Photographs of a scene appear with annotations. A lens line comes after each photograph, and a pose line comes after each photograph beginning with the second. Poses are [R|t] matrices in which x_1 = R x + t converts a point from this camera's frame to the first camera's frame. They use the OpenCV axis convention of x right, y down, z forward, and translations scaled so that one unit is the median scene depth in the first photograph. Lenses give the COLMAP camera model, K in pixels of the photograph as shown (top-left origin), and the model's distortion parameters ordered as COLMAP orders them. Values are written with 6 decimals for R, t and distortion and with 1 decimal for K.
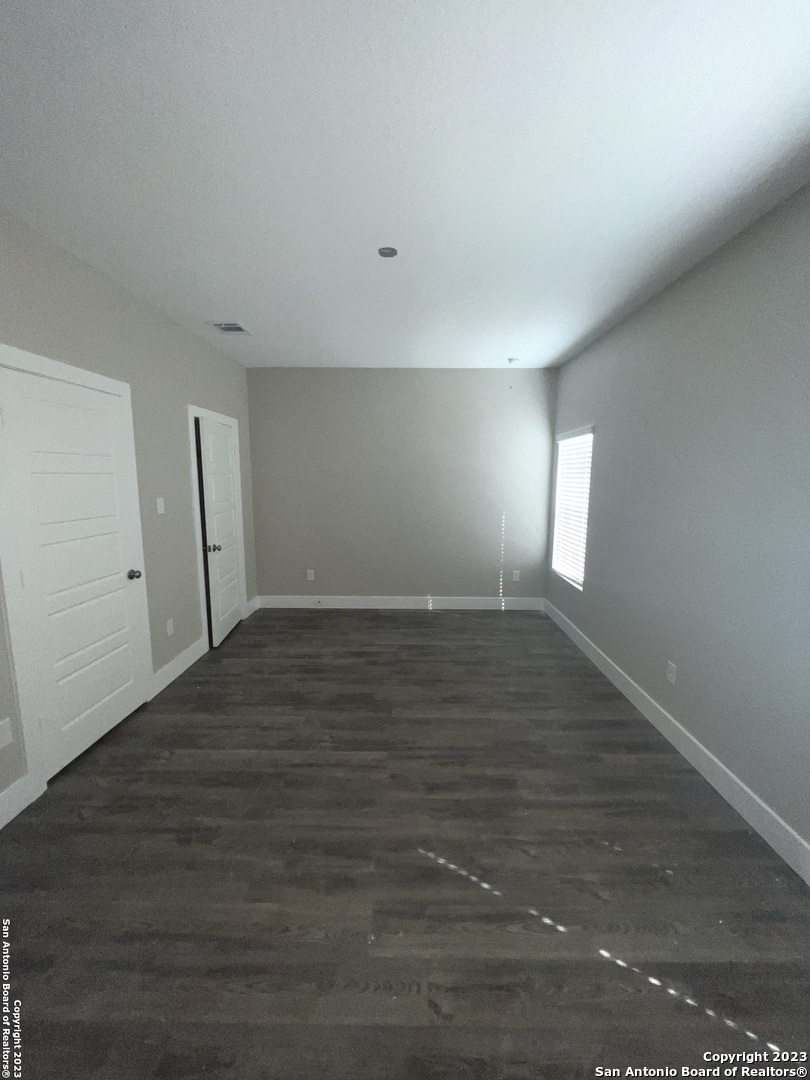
lens RADIAL K [[429.2, 0, 408.2], [0, 429.2, 538.6], [0, 0, 1]] dist [-0.000911, -0.000533]
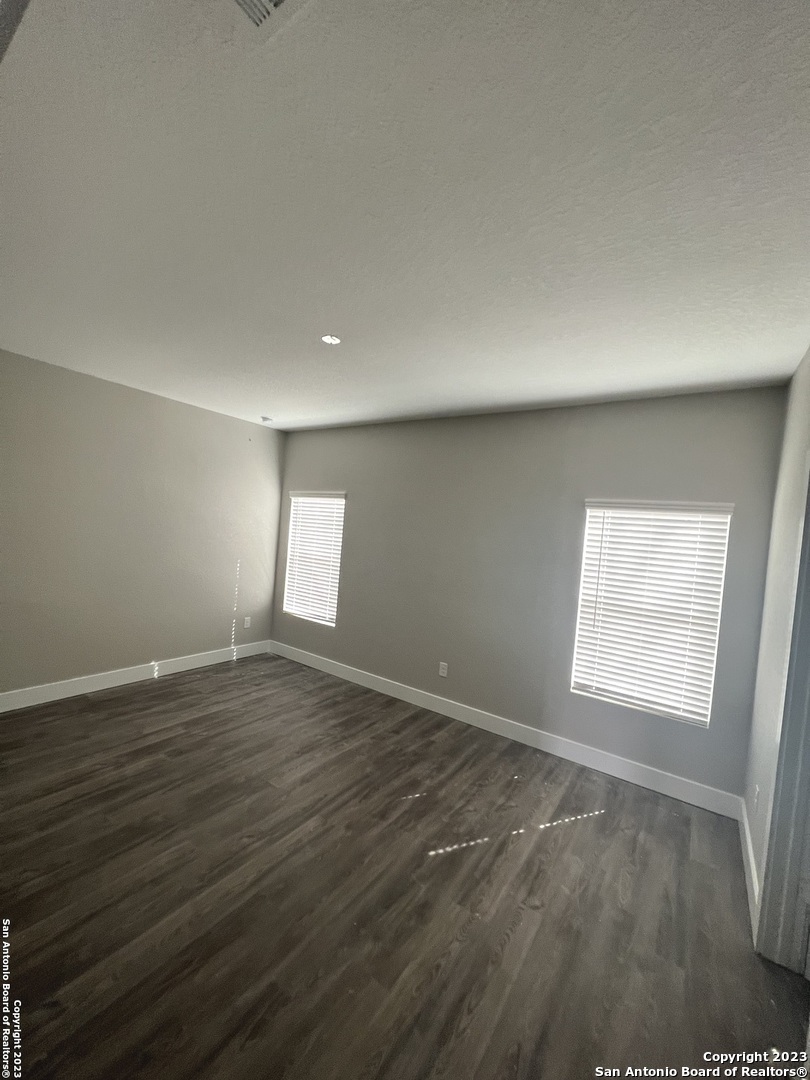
lens RADIAL K [[429.2, 0, 408.1], [0, 429.2, 540.7], [0, 0, 1]] dist [-0.000911, -0.000533]
pose [[0.555905, 0.017759, 0.831056, -0.932997], [0.041527, 0.997930, -0.049102, -0.098401], [-0.830208, 0.061807, 0.554017, 0.281583]]
